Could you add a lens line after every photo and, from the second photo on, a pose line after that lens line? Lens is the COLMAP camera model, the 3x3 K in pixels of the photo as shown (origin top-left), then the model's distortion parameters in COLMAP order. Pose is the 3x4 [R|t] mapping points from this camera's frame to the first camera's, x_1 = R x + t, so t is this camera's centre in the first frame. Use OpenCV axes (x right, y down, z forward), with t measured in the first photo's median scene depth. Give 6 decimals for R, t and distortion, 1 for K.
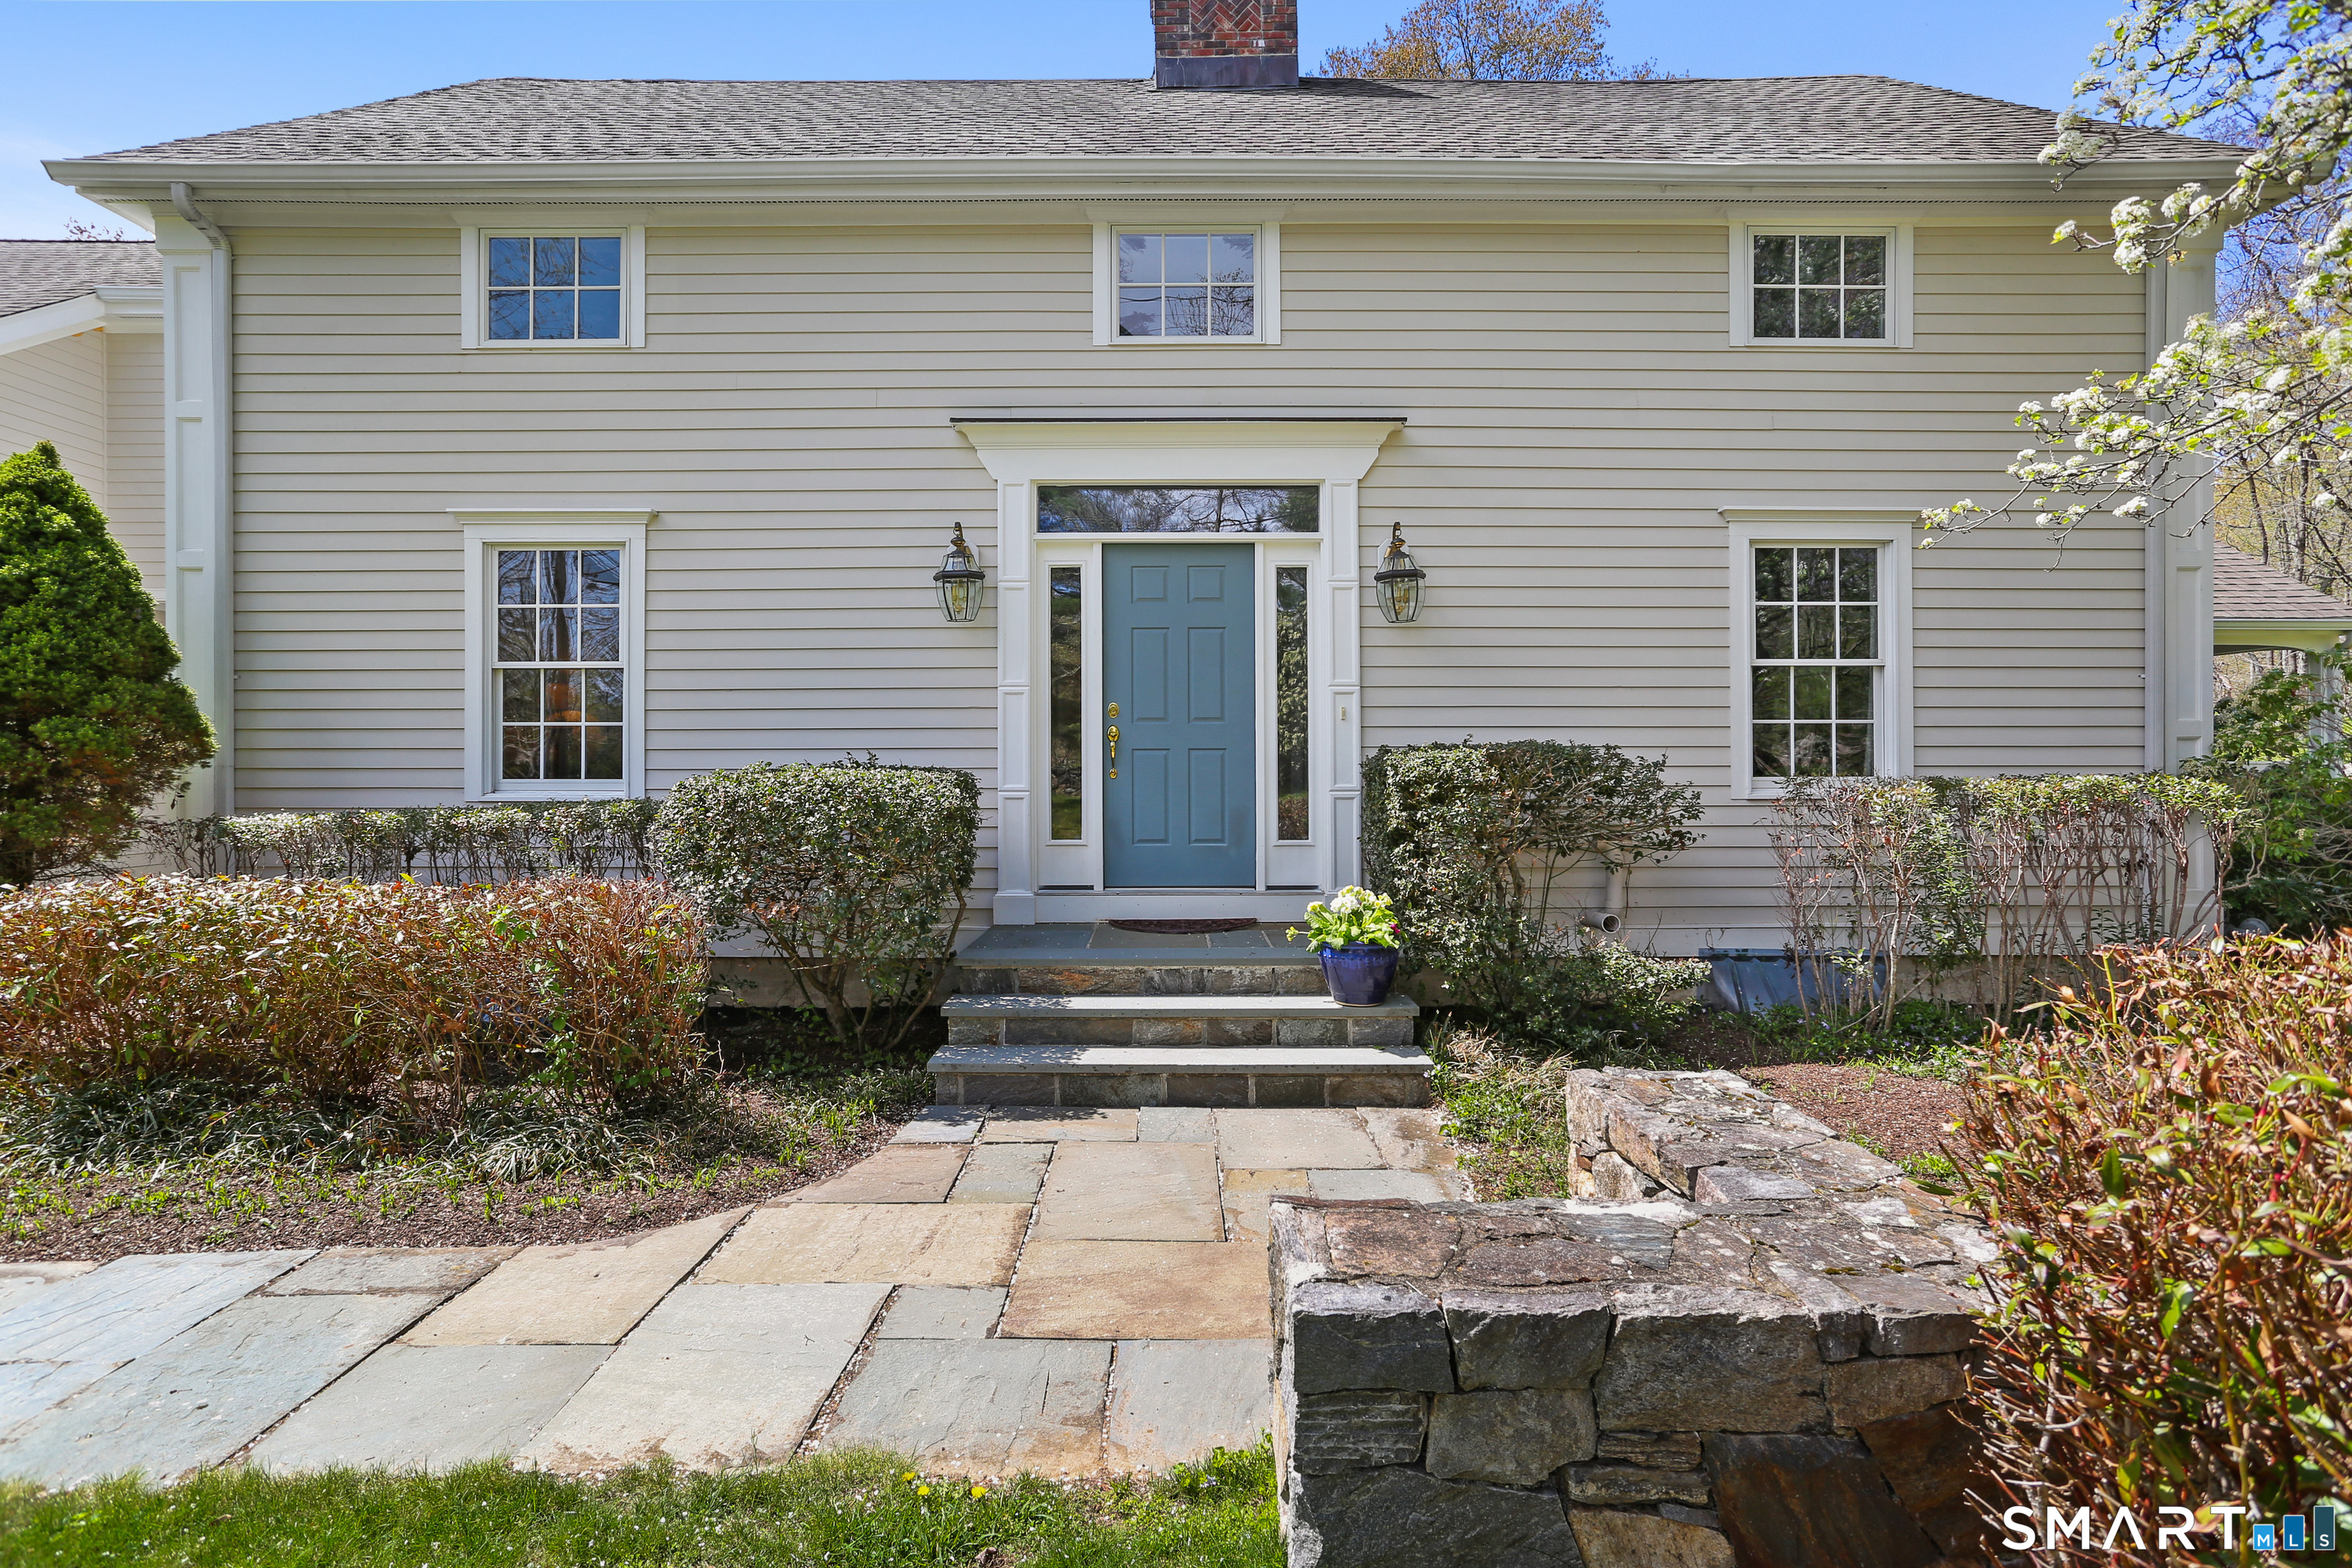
lens RADIAL K [[1129.0, 0, 1179.0], [0, 1129.0, 775.5], [0, 0, 1]] dist [-0.028481, -0.000327]
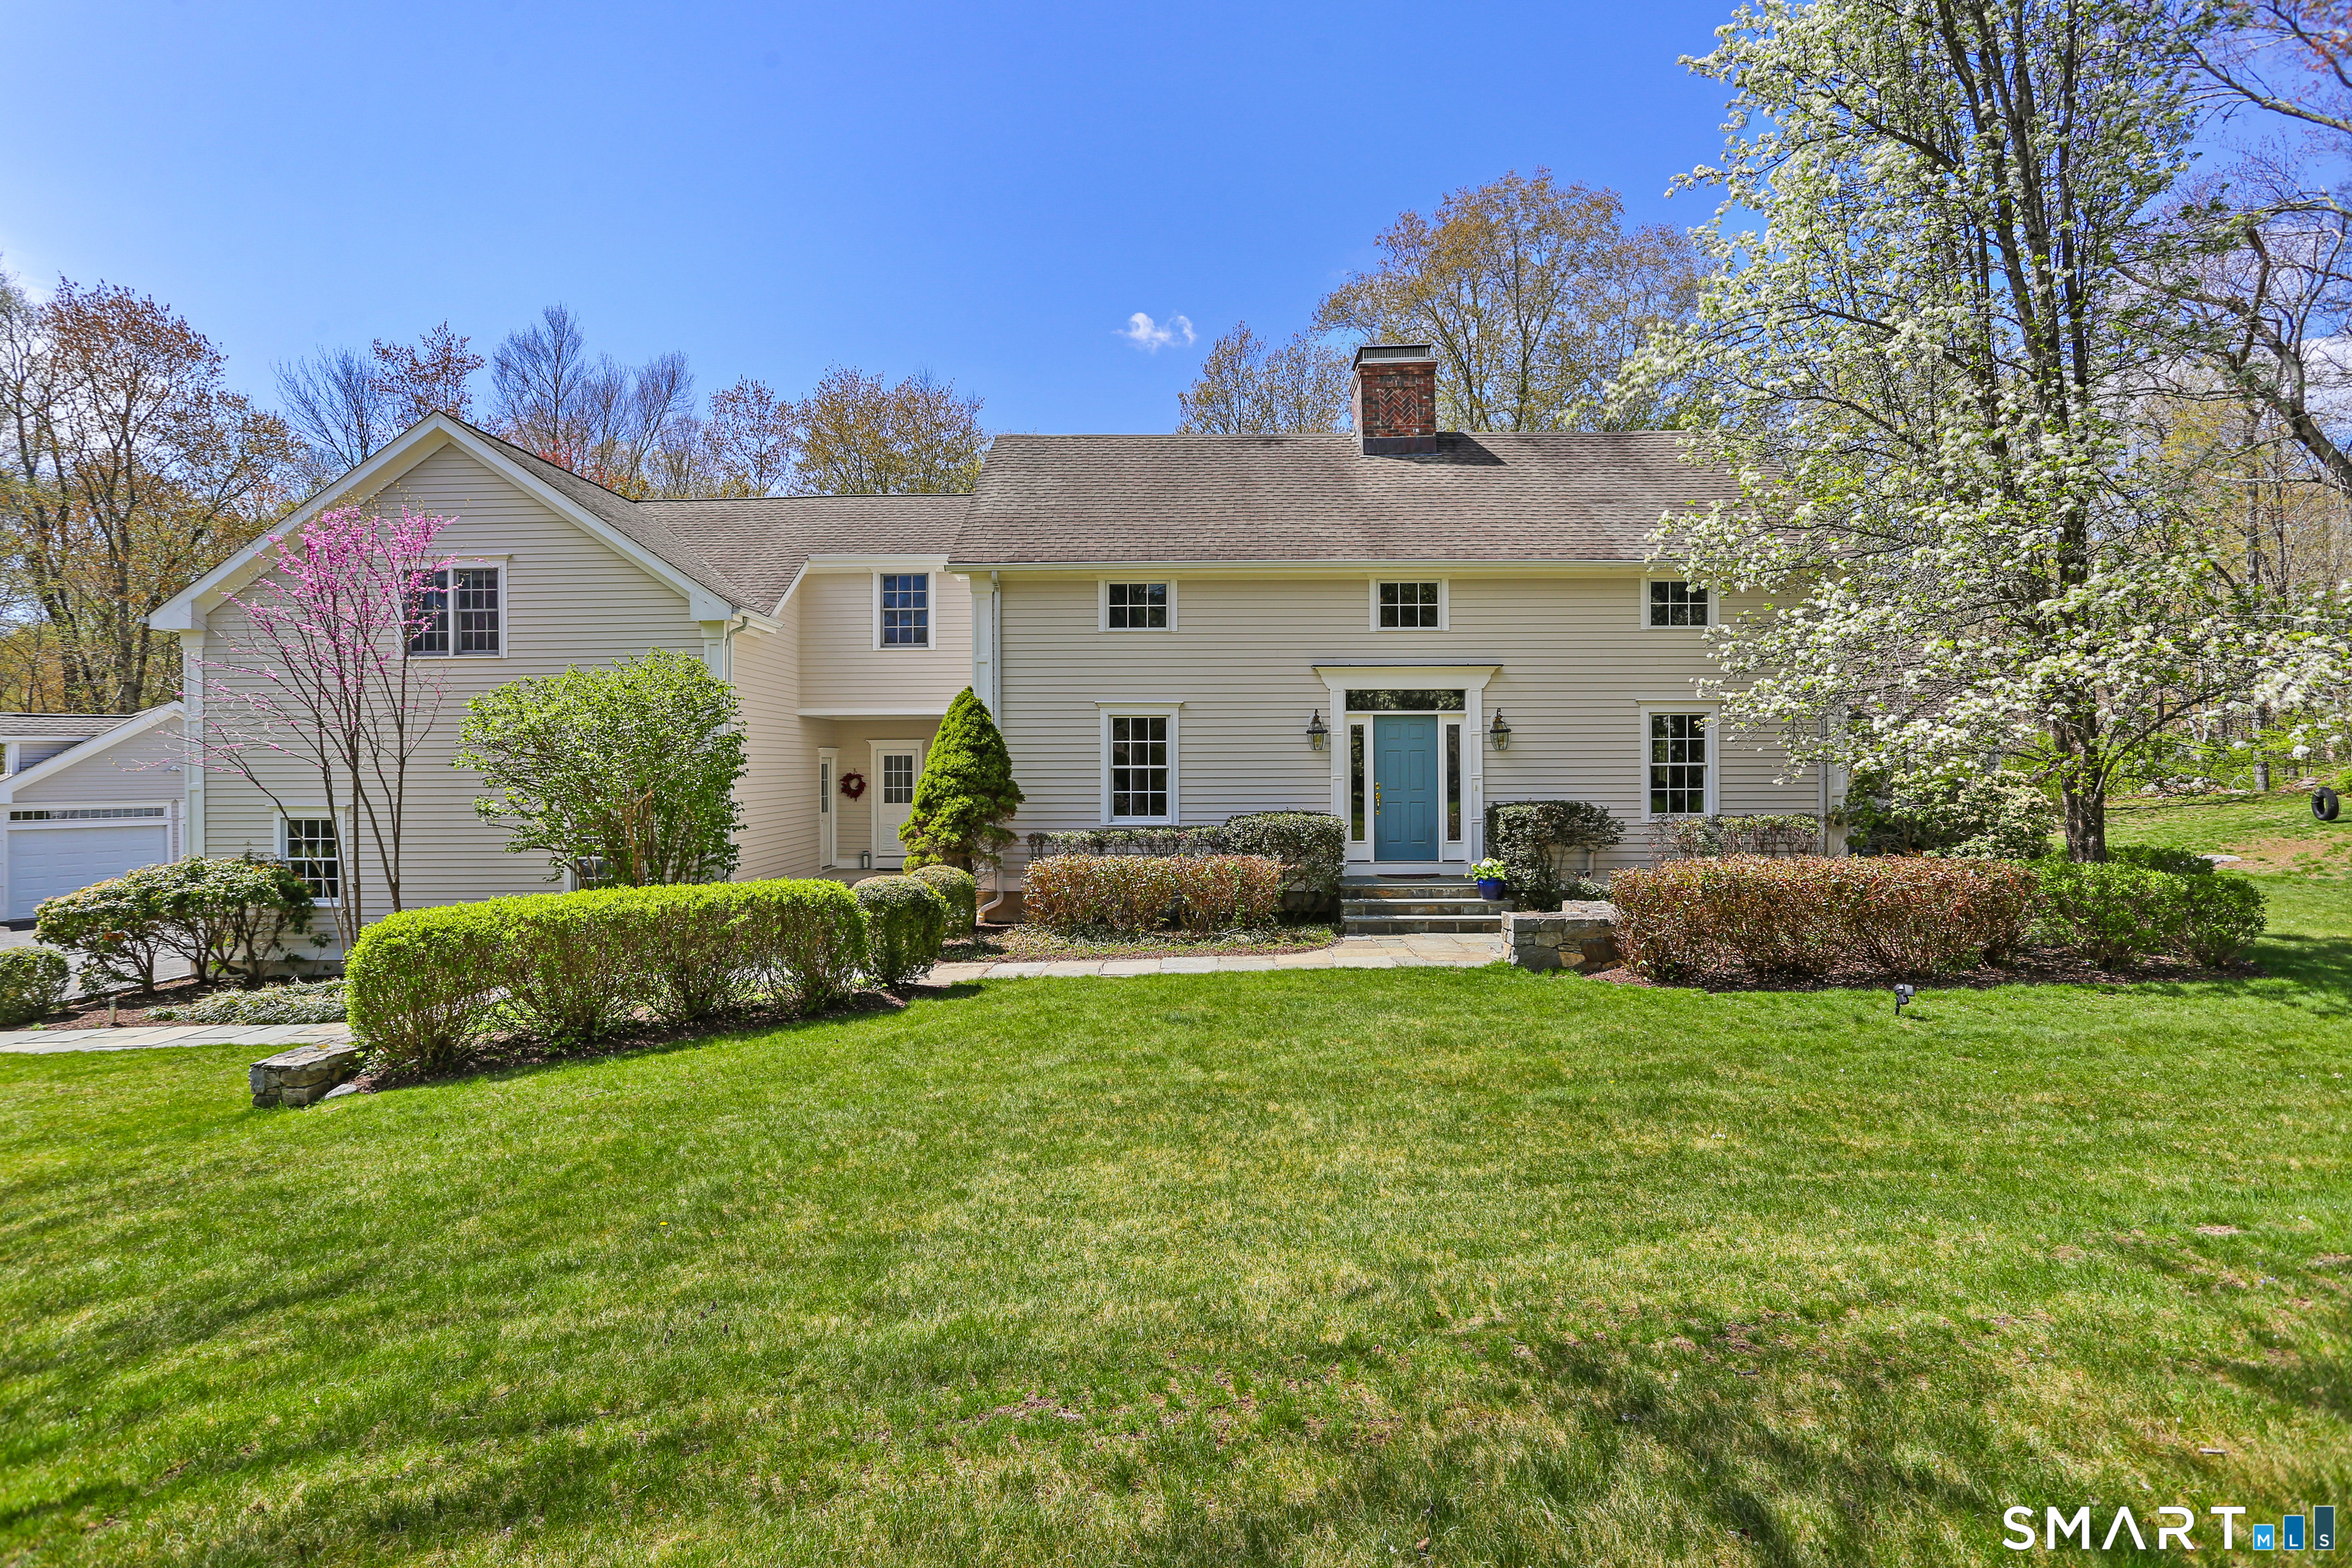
lens RADIAL K [[1129.0, 0, 1171.5], [0, 1129.0, 806.8], [0, 0, 1]] dist [-0.028481, -0.000327]
pose [[0.999921, -0.001461, -0.012487, -0.464345], [0.001710, 0.999799, 0.019978, -0.062990], [0.012455, -0.019997, 0.999722, -1.379511]]
